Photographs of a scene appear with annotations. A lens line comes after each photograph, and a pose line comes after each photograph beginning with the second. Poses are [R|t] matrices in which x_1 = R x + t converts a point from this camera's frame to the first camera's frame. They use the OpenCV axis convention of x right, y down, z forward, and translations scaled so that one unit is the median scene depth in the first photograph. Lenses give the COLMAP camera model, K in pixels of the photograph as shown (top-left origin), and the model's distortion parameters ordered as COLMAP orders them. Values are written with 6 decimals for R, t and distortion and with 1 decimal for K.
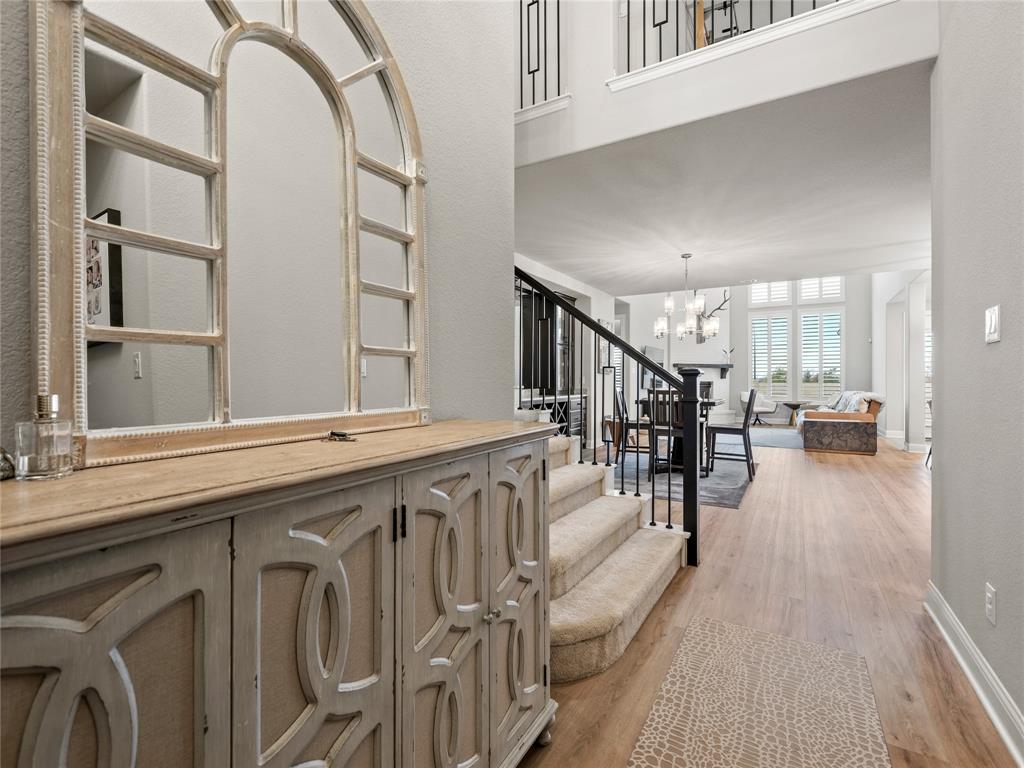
lens RADIAL K [[477.0, 0, 507.9], [0, 477.0, 380.9], [0, 0, 1]] dist [0.006091, -0.003277]
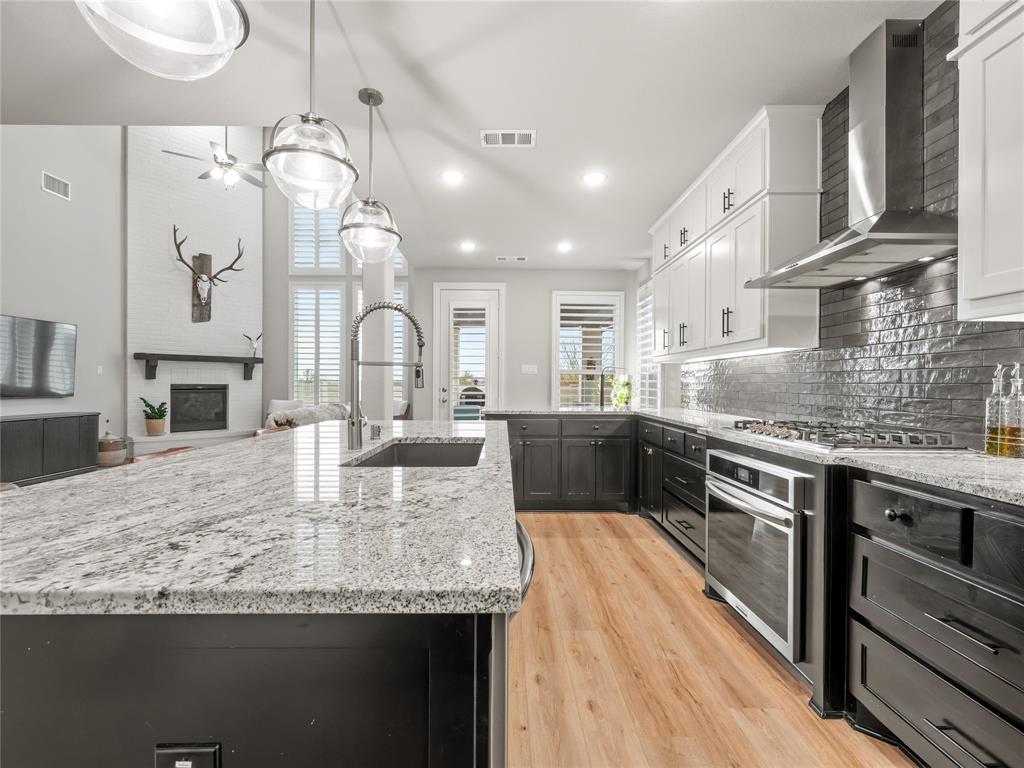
lens RADIAL K [[477.0, 0, 507.4], [0, 477.0, 384.7], [0, 0, 1]] dist [0.006091, -0.003277]
pose [[0.853297, 0.002275, 0.521421, 0.532857], [-0.002982, 0.999995, 0.000517, 0.000491], [-0.521417, -0.001996, 0.853300, 0.347088]]
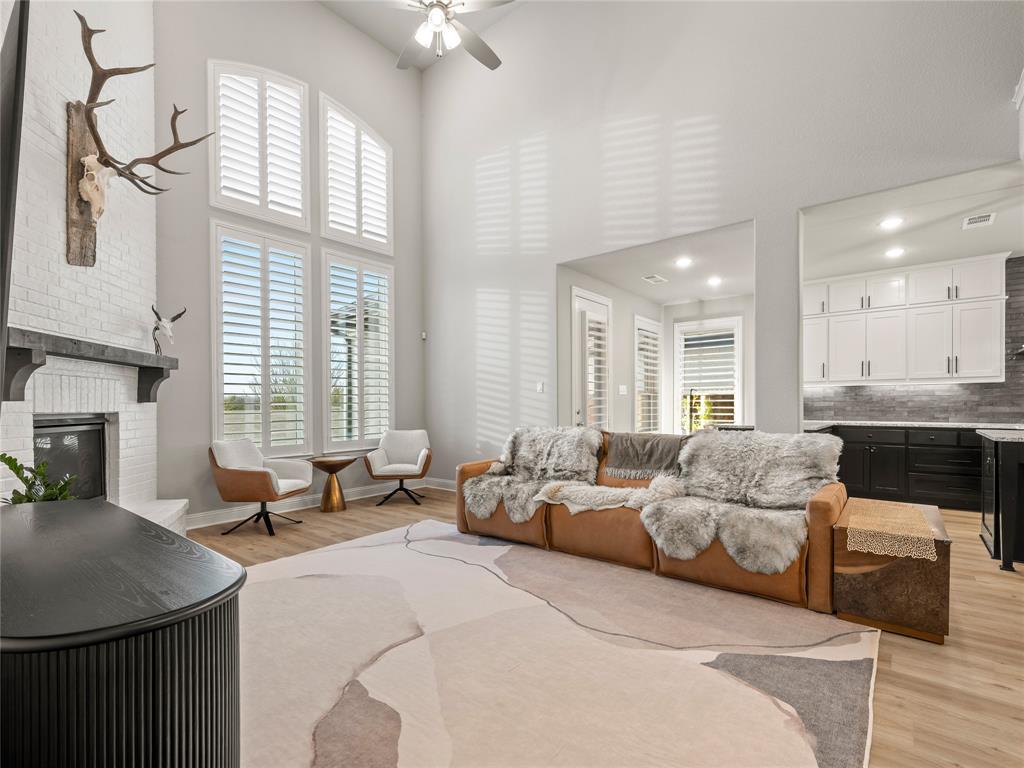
lens RADIAL K [[477.0, 0, 512.5], [0, 477.0, 405.9], [0, 0, 1]] dist [0.006091, -0.003277]
pose [[0.148930, -0.008239, 0.988813, 0.231677], [0.008190, 0.999941, 0.007098, -0.003299], [-0.988814, 0.007042, 0.148988, 0.927861]]
